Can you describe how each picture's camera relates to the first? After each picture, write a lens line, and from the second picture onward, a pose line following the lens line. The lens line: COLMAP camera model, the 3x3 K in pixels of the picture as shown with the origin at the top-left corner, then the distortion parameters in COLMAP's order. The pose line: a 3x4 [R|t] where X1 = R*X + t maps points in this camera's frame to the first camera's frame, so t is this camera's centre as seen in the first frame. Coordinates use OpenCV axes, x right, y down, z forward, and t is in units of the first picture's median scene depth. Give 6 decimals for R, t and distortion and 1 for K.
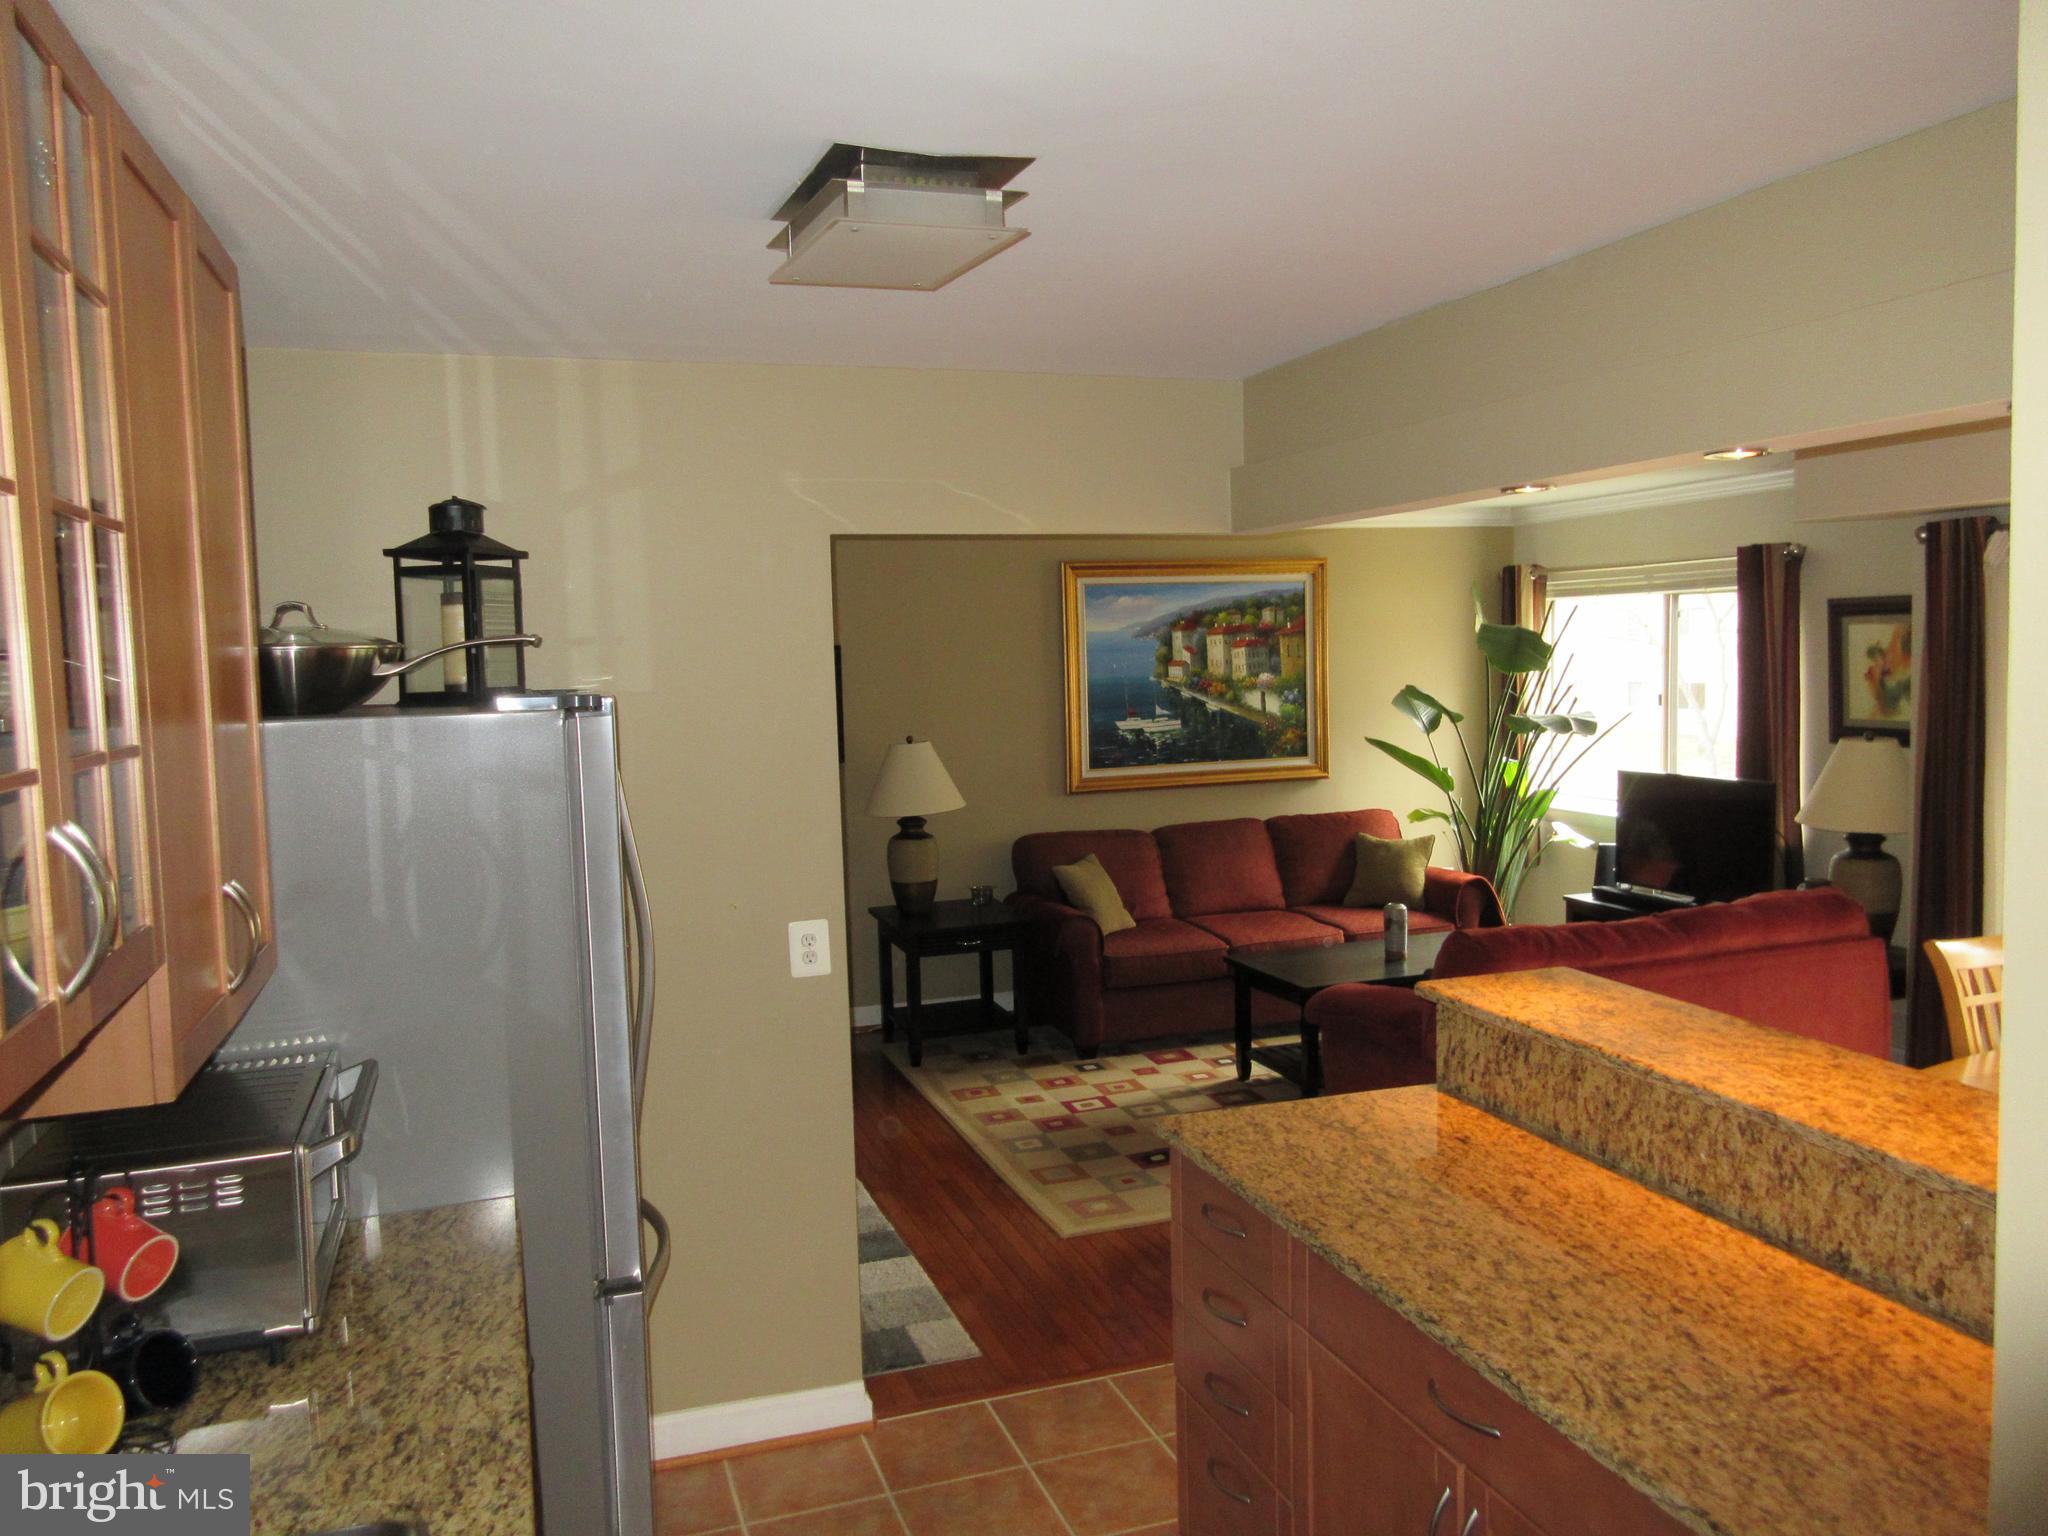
lens RADIAL K [[1533.1, 0, 1001.2], [0, 1533.1, 758.9], [0, 0, 1]] dist [0.007002, 0.000074]
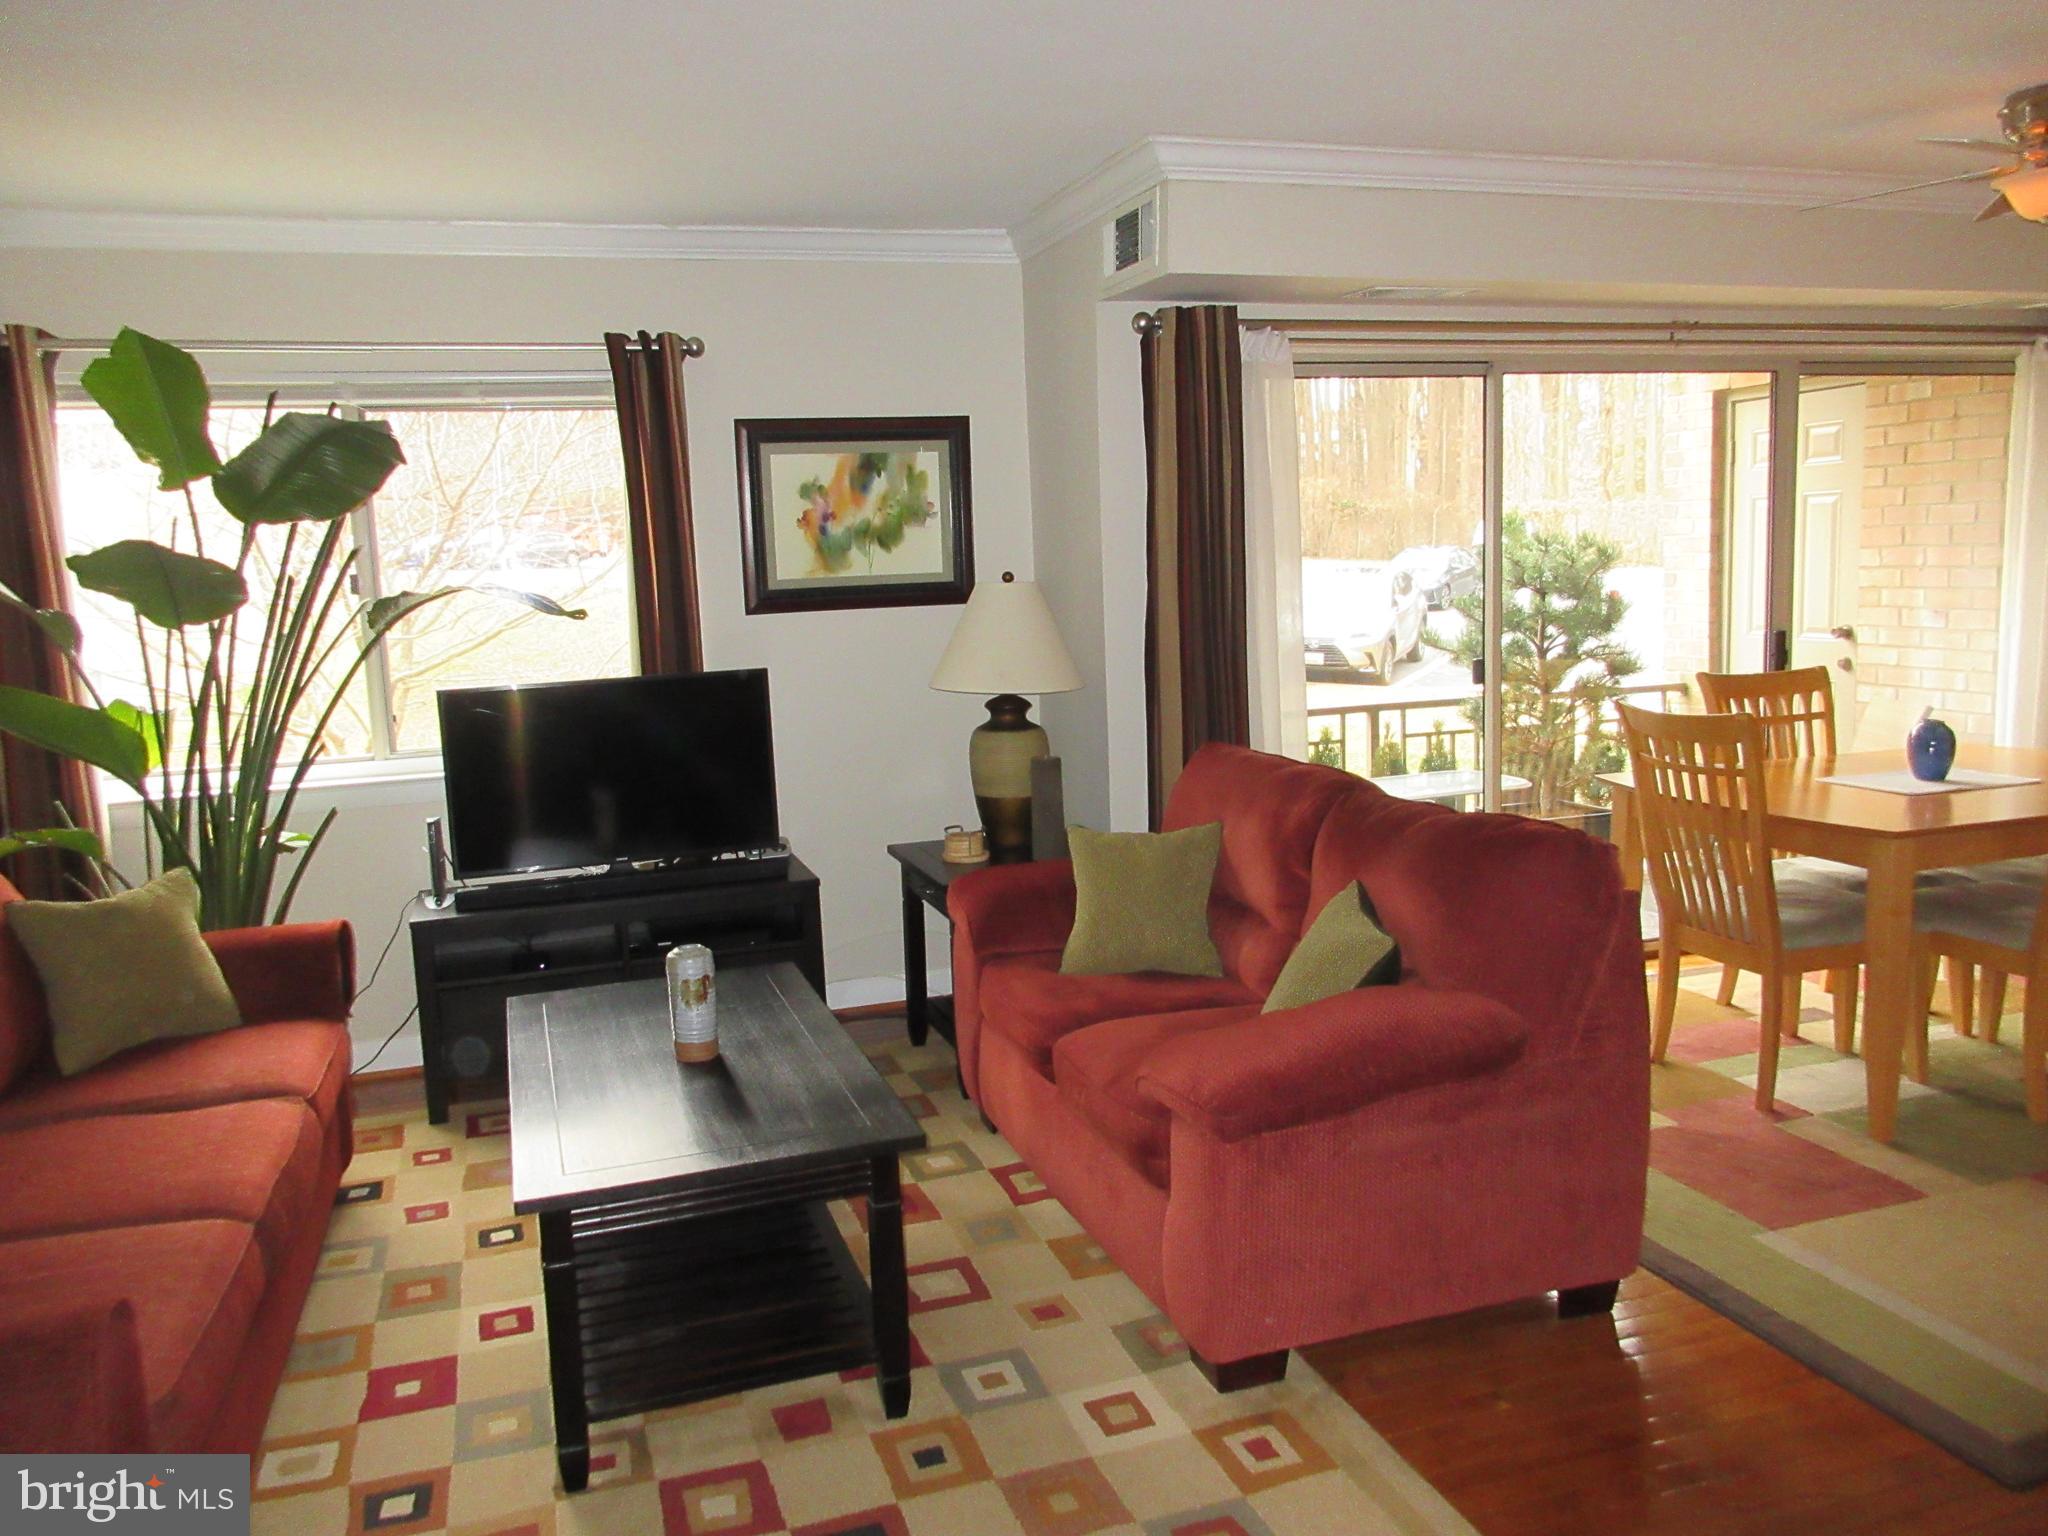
lens RADIAL K [[1527.0, 0, 1020.5], [0, 1527.0, 759.7], [0, 0, 1]] dist [0.008213, -0.000821]
pose [[-0.003727, -0.101931, 0.994784, -0.174643], [0.114263, 0.988233, 0.101688, -0.000700], [-0.993444, 0.114046, 0.007964, 0.714421]]
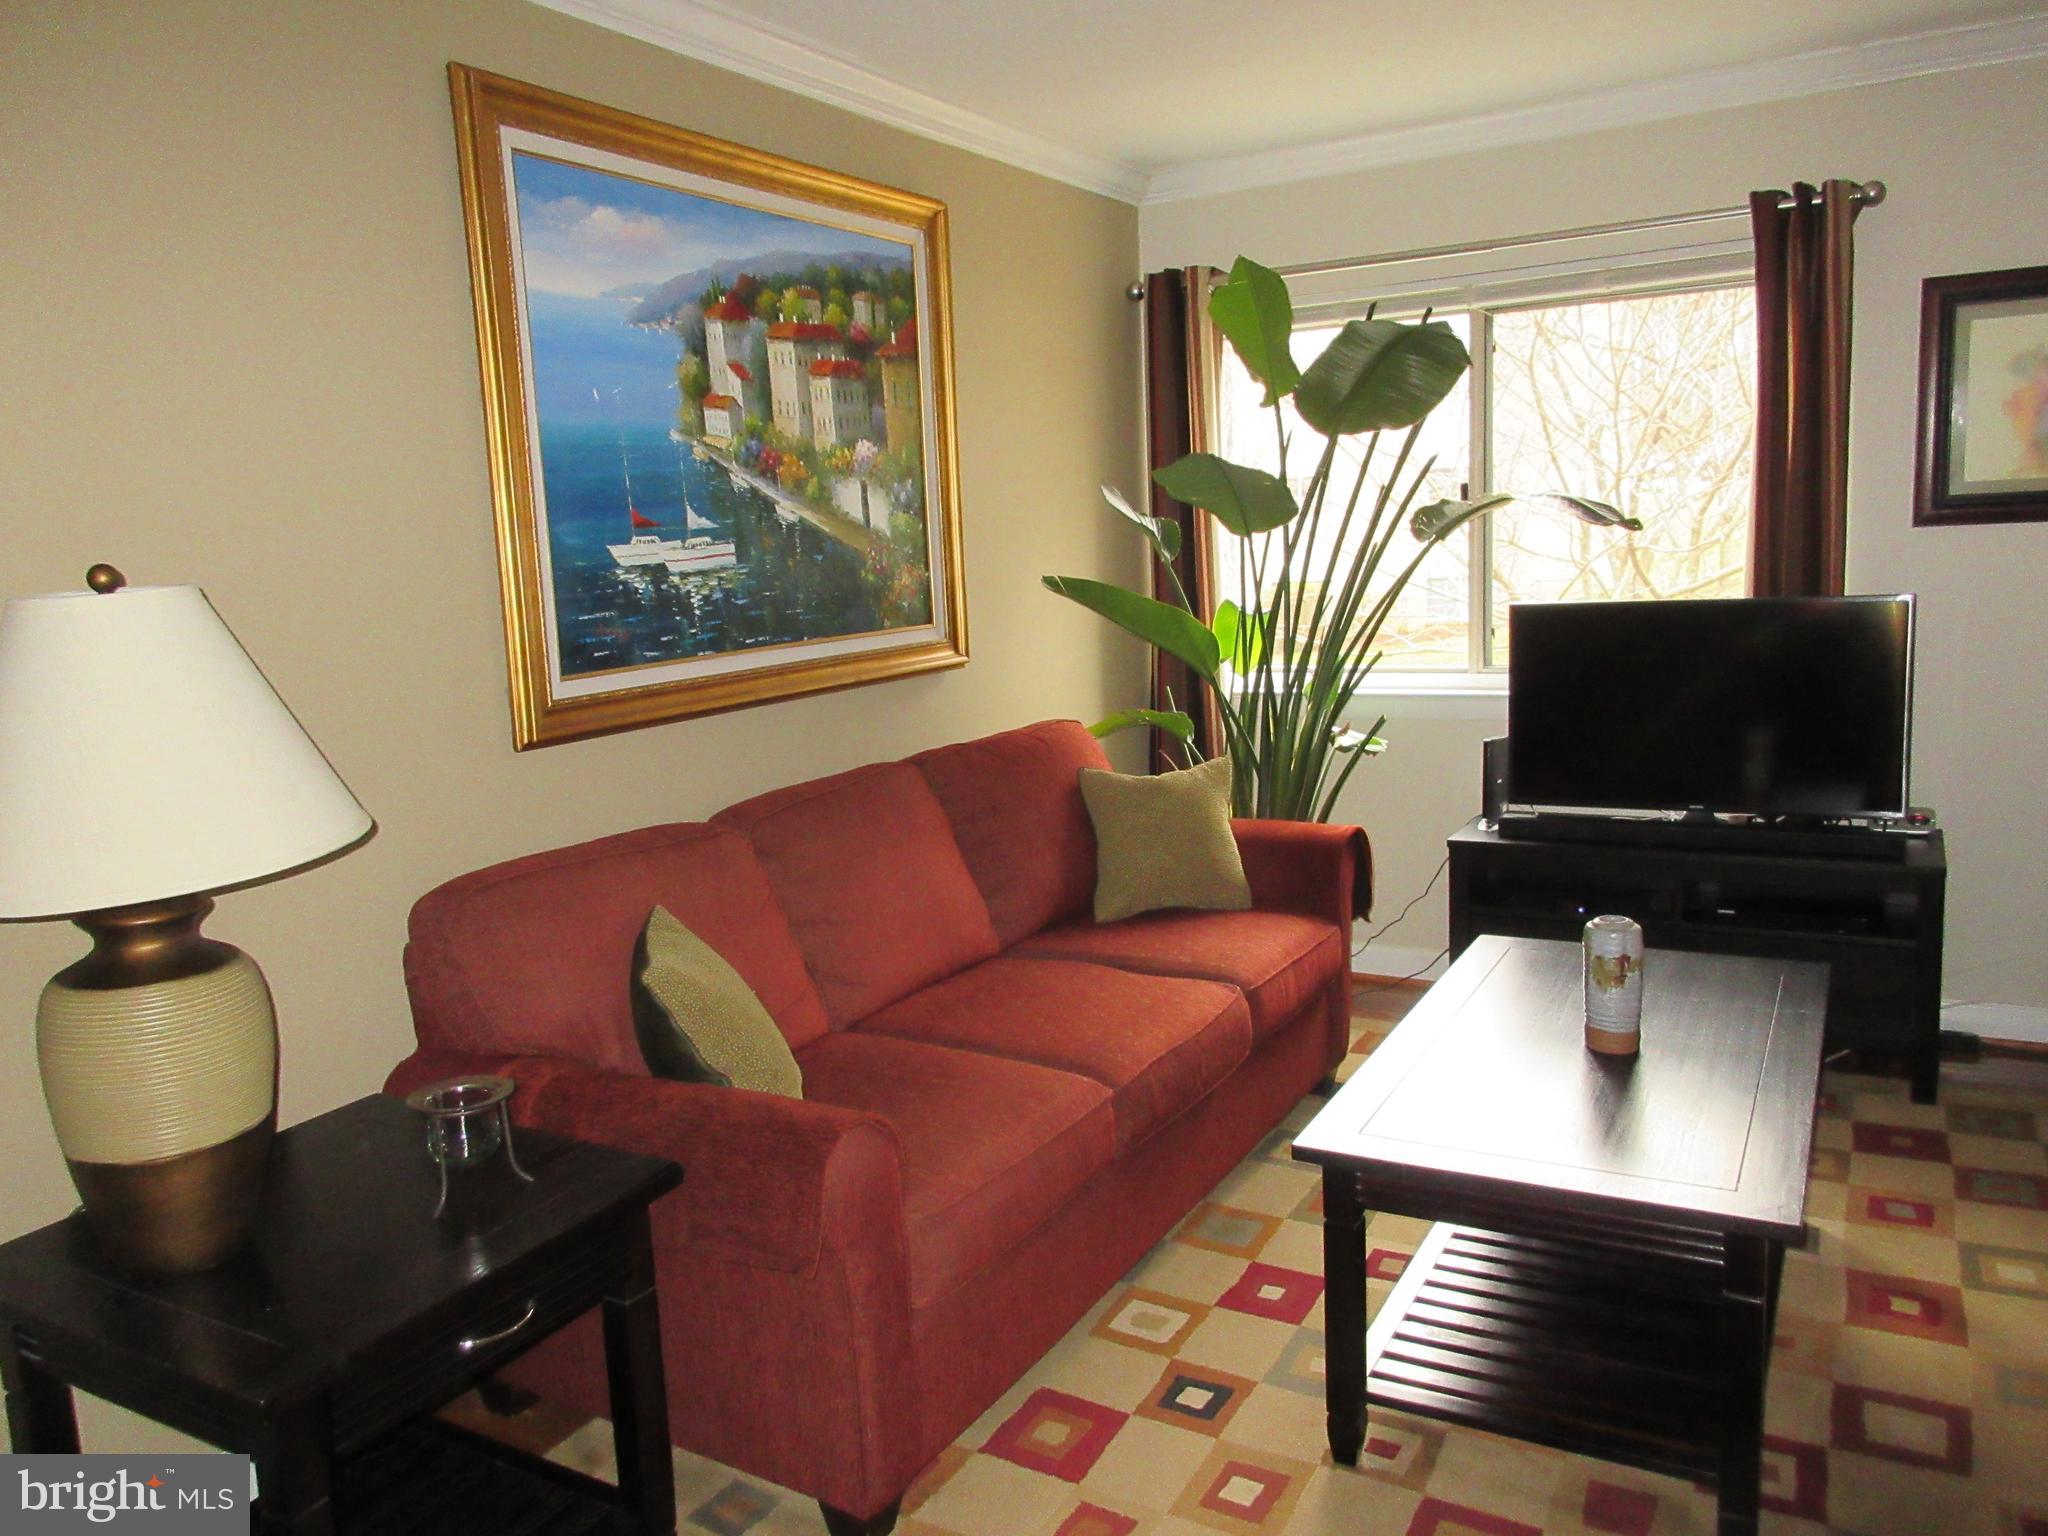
lens RADIAL K [[1527.0, 0, 1020.5], [0, 1527.0, 759.7], [0, 0, 1]] dist [0.008213, -0.000821]
pose [[0.741697, -0.105672, 0.662359, -0.103689], [0.075403, 0.994388, 0.074209, 0.007712], [-0.666484, -0.005097, 0.745502, 0.646200]]
